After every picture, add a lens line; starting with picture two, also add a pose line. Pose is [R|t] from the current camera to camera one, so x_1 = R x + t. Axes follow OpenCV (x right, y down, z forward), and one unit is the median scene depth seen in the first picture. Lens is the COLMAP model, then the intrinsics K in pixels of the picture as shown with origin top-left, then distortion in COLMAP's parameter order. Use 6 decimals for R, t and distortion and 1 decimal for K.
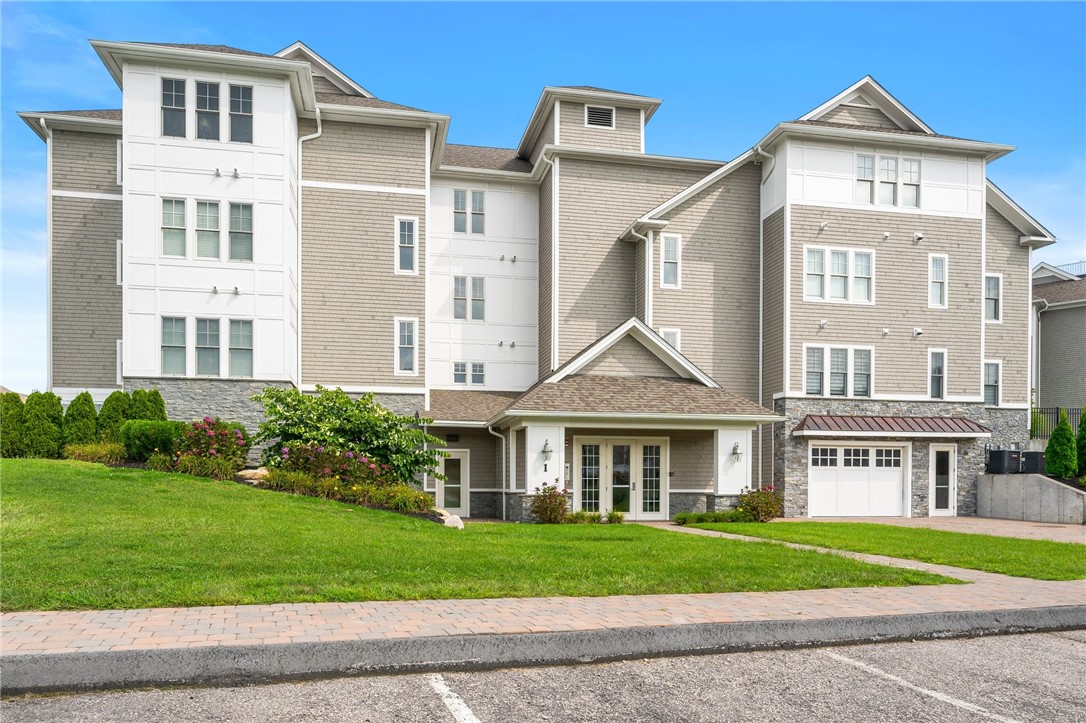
lens RADIAL K [[696.5, 0, 546.8], [0, 696.5, 487.2], [0, 0, 1]] dist [-0.002680, -0.001143]
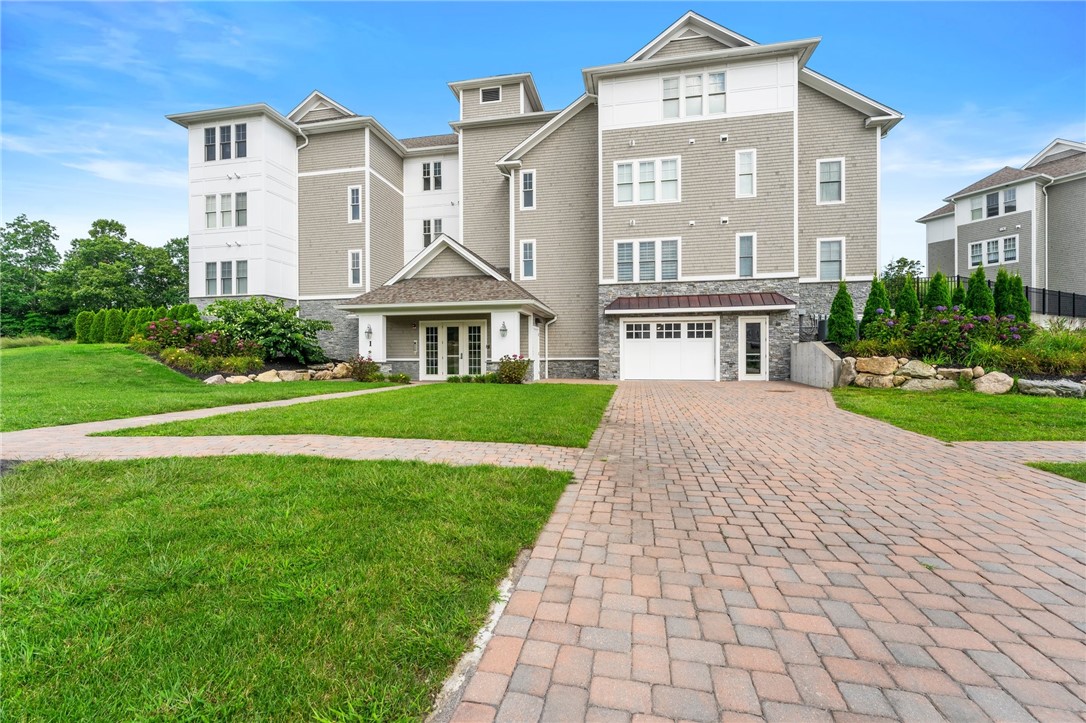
lens RADIAL K [[448.1, 0, 544.4], [0, 448.1, 357.4], [0, 0, 1]] dist [-0.004028, -0.000175]
pose [[0.929576, -0.005339, -0.368593, 0.540531], [0.006457, 0.999978, 0.001801, 0.000746], [0.368575, -0.004054, 0.929589, 0.204243]]
